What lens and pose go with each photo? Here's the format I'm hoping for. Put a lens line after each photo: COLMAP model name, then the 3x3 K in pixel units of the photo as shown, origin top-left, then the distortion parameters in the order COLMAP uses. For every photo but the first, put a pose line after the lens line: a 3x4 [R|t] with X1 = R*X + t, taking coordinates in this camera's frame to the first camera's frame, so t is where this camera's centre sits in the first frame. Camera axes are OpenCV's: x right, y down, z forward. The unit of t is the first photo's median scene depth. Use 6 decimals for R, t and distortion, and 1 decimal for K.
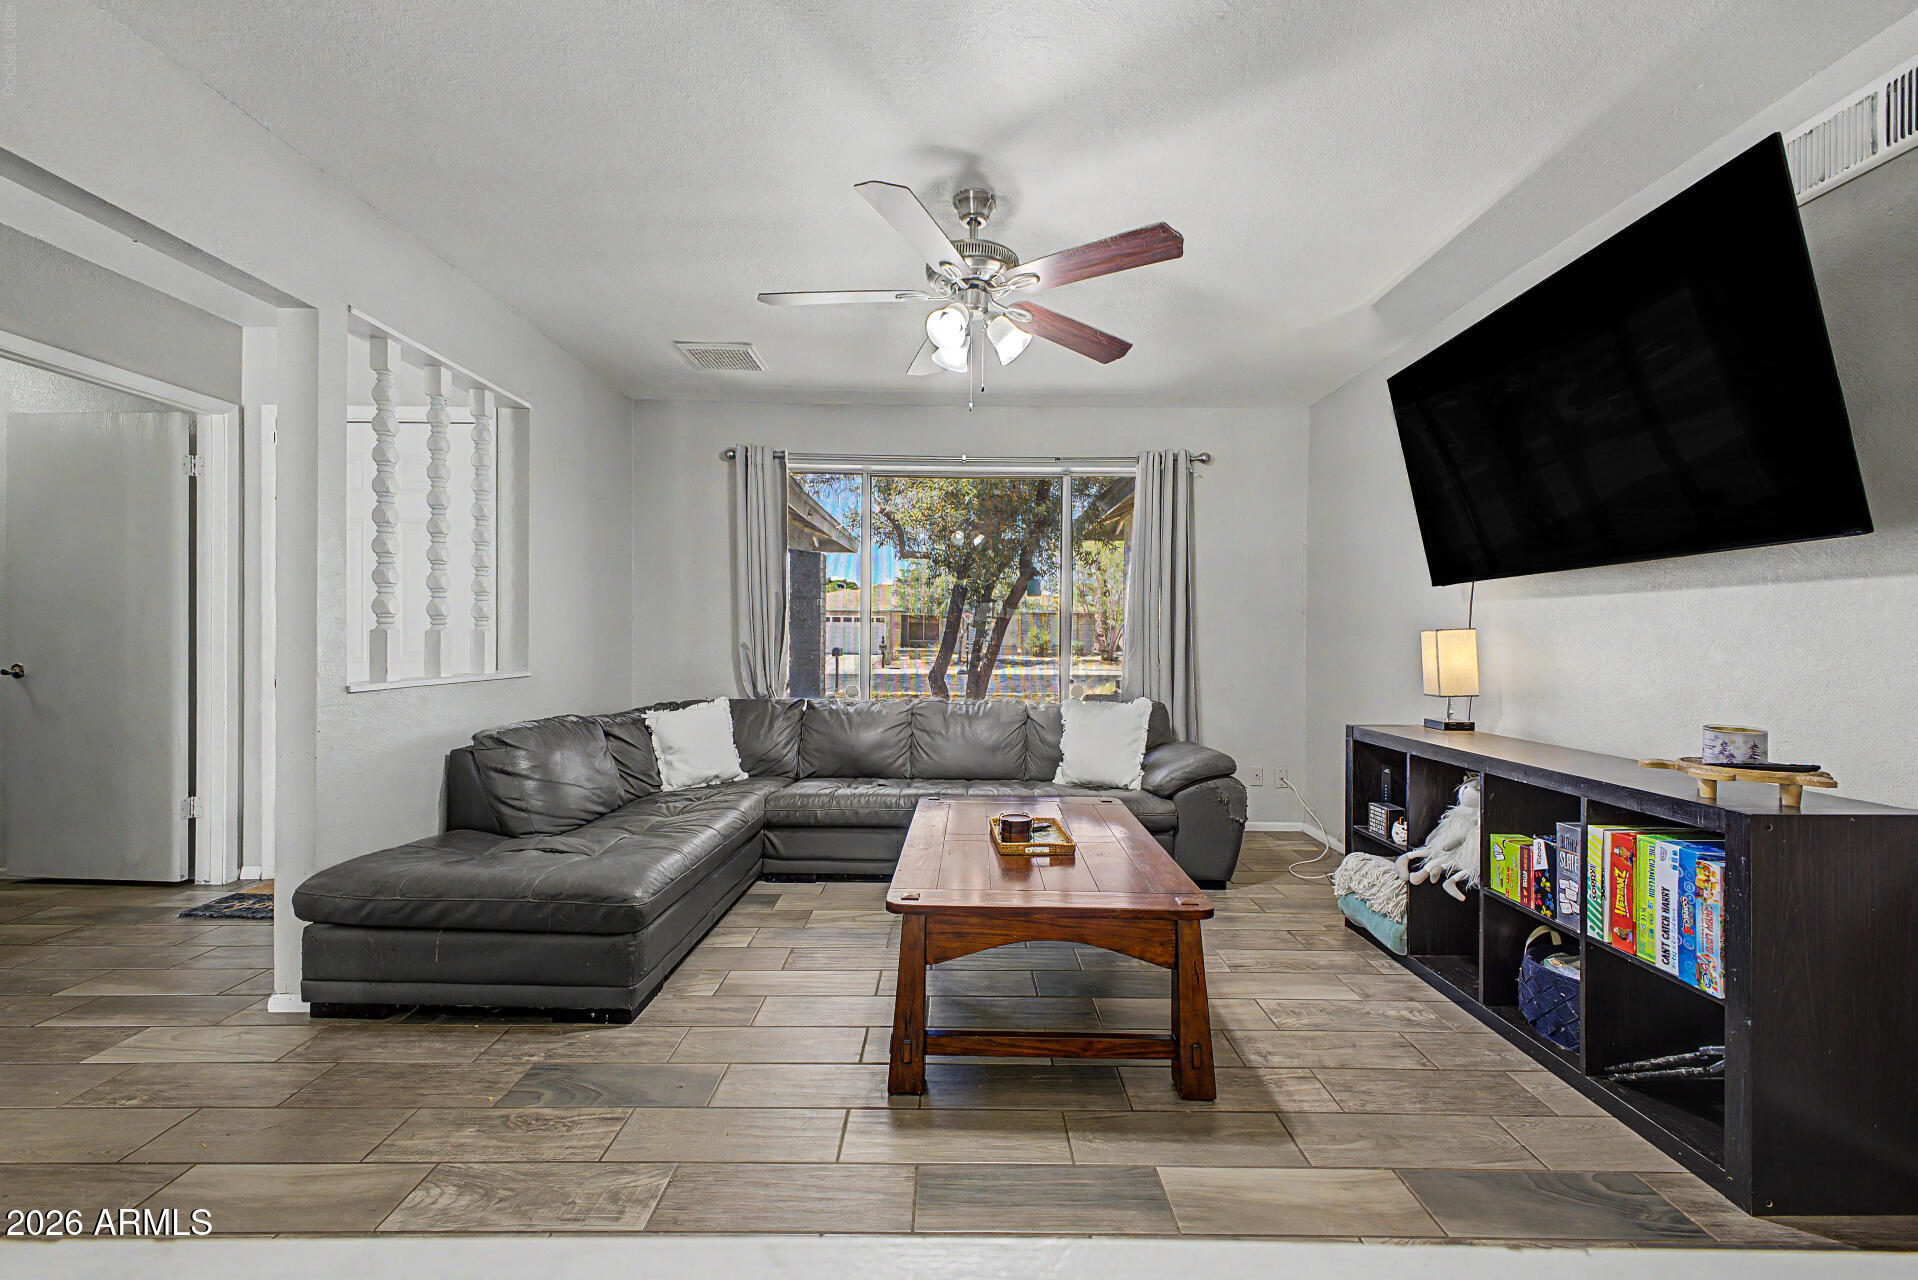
lens RADIAL K [[762.1, 0, 963.0], [0, 762.1, 642.1], [0, 0, 1]] dist [0.000758, -0.000153]
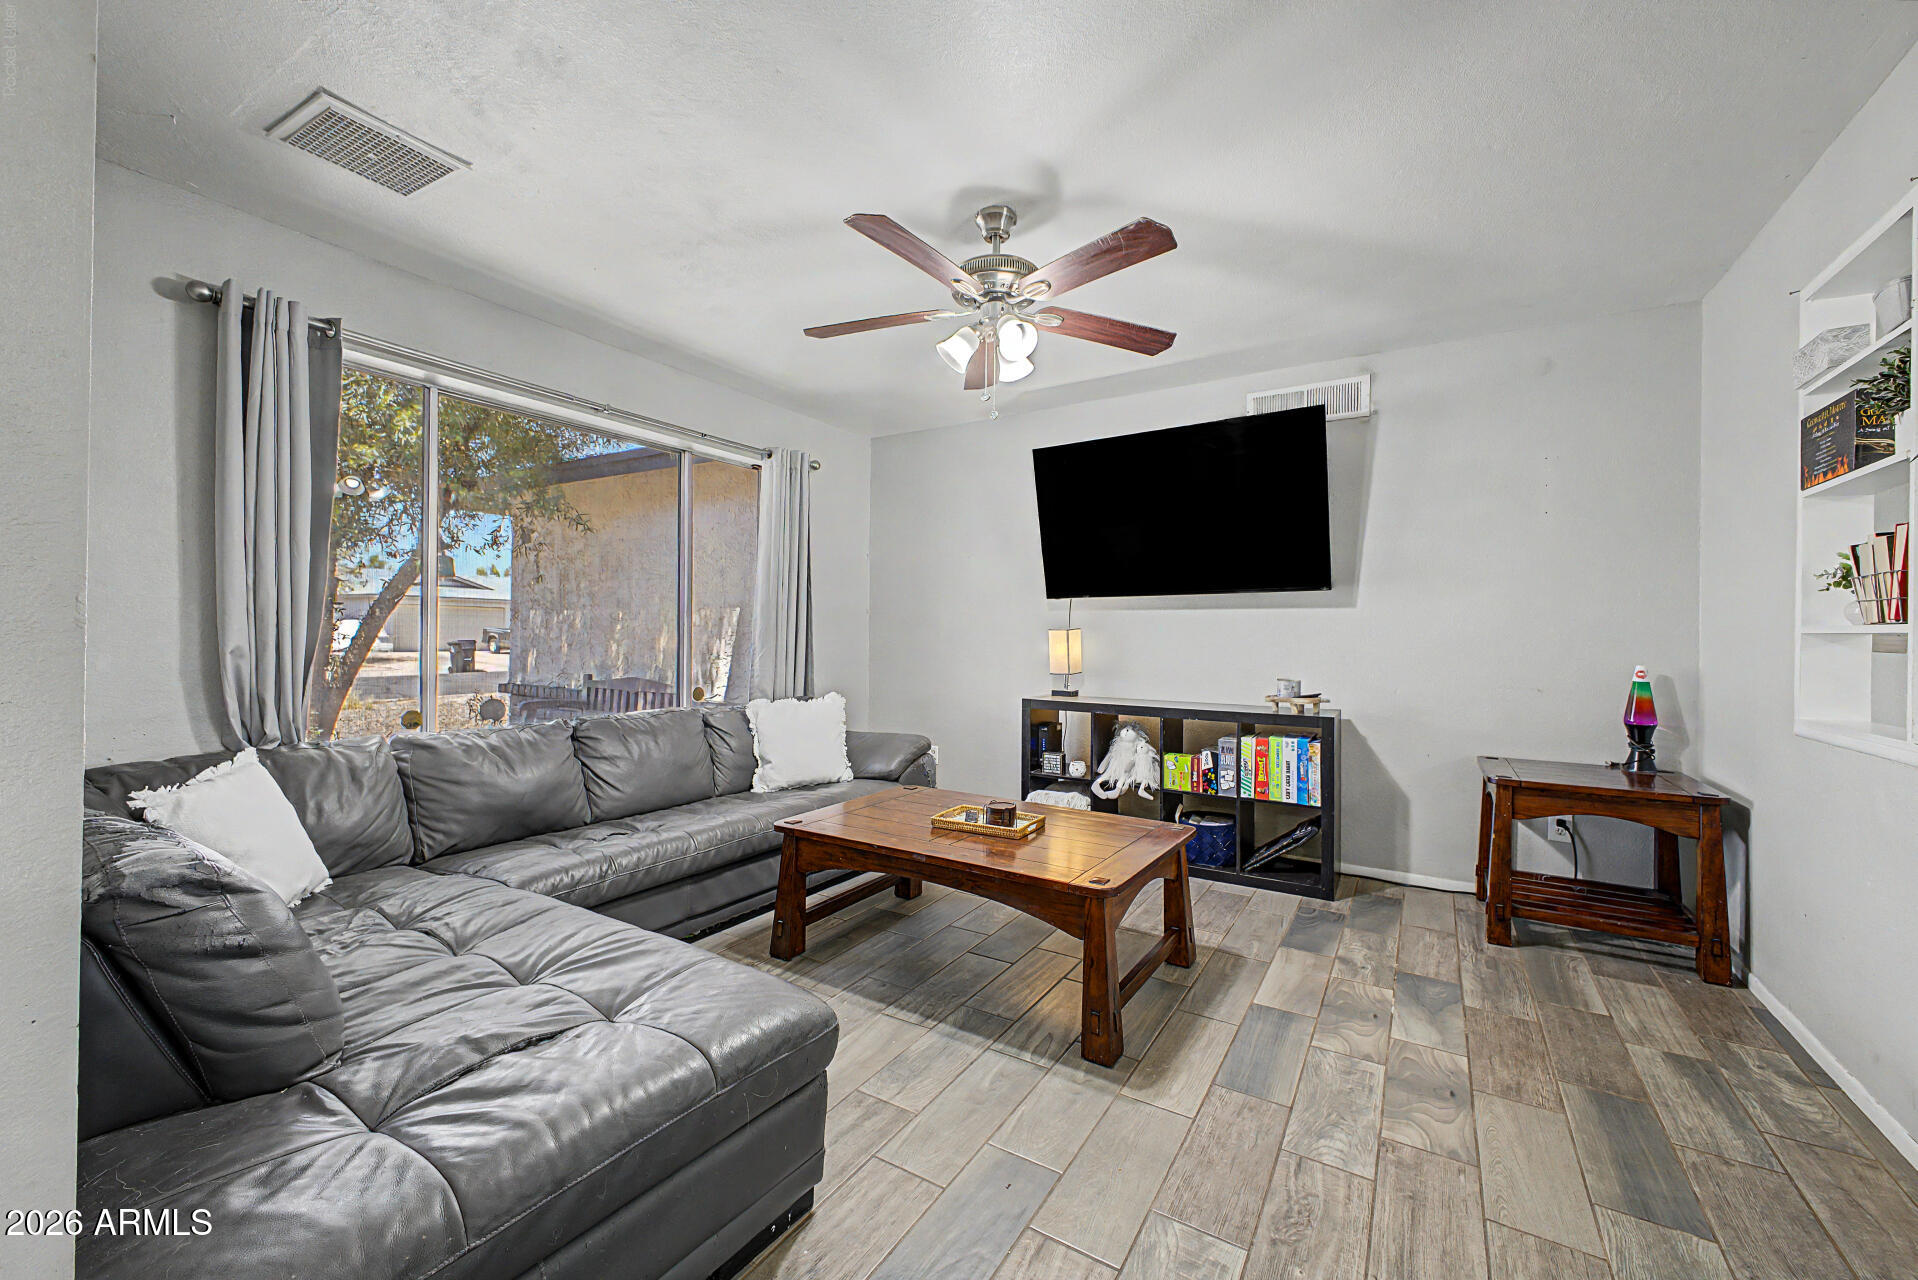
lens RADIAL K [[759.2, 0, 952.2], [0, 759.2, 636.4], [0, 0, 1]] dist [0.015586, -0.000176]
pose [[0.530079, -0.009771, 0.847892, -1.021071], [0.004574, 0.999952, 0.008664, -0.021695], [-0.847936, -0.000715, 0.530098, 0.567611]]
